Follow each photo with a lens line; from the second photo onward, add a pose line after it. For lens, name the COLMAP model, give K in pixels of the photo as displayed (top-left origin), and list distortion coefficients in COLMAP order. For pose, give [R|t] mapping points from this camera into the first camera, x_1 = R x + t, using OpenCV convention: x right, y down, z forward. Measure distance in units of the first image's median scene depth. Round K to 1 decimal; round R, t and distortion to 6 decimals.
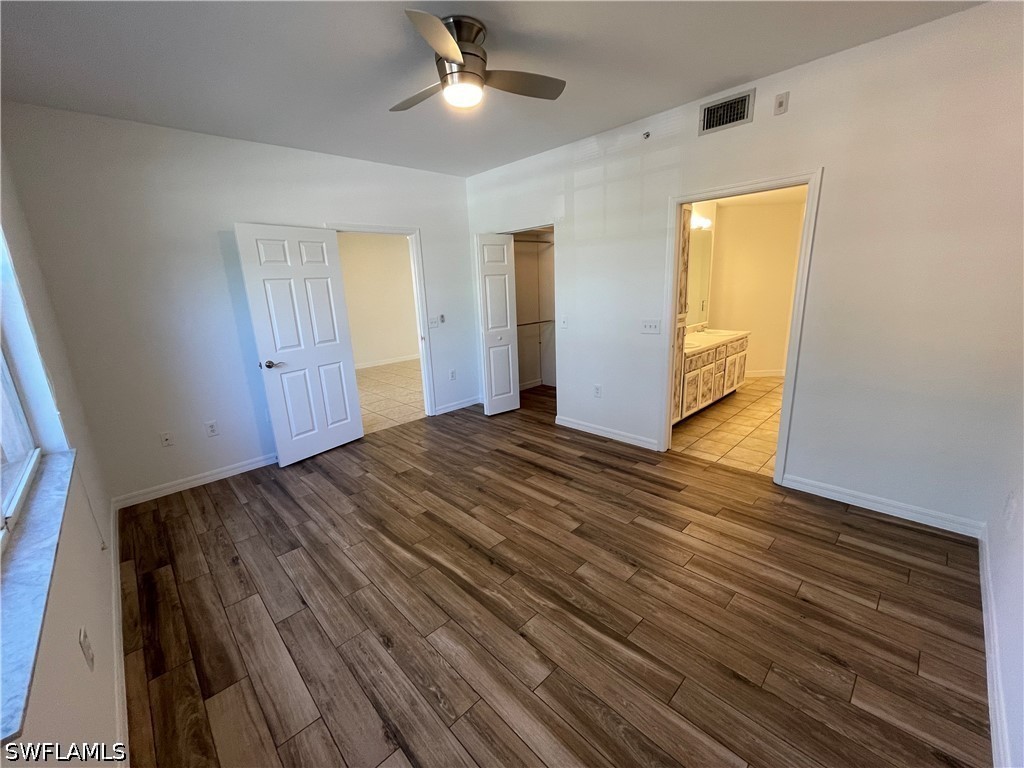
lens RADIAL K [[413.1, 0, 509.4], [0, 413.1, 386.0], [0, 0, 1]] dist [-0.004672, 0.002982]
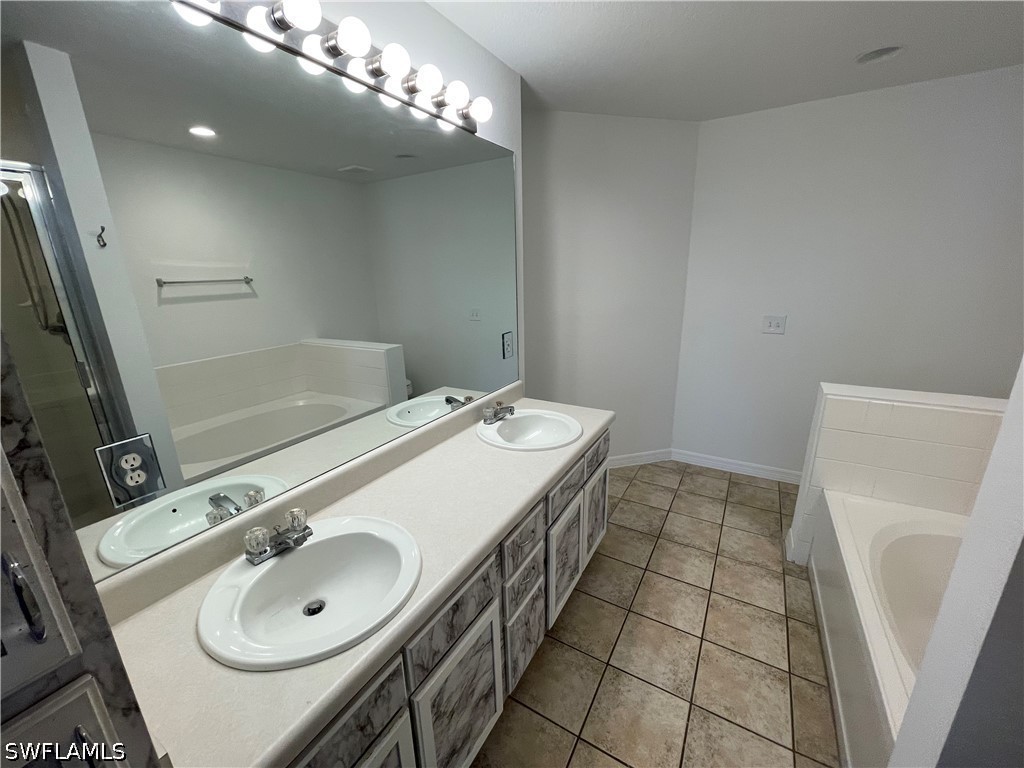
lens RADIAL K [[413.1, 0, 509.4], [0, 413.1, 386.0], [0, 0, 1]] dist [-0.004672, 0.002982]
pose [[0.962626, -0.052040, 0.265789, 0.747028], [0.047013, 0.998575, 0.025243, -0.340718], [-0.266724, -0.011804, 0.963701, 1.251606]]
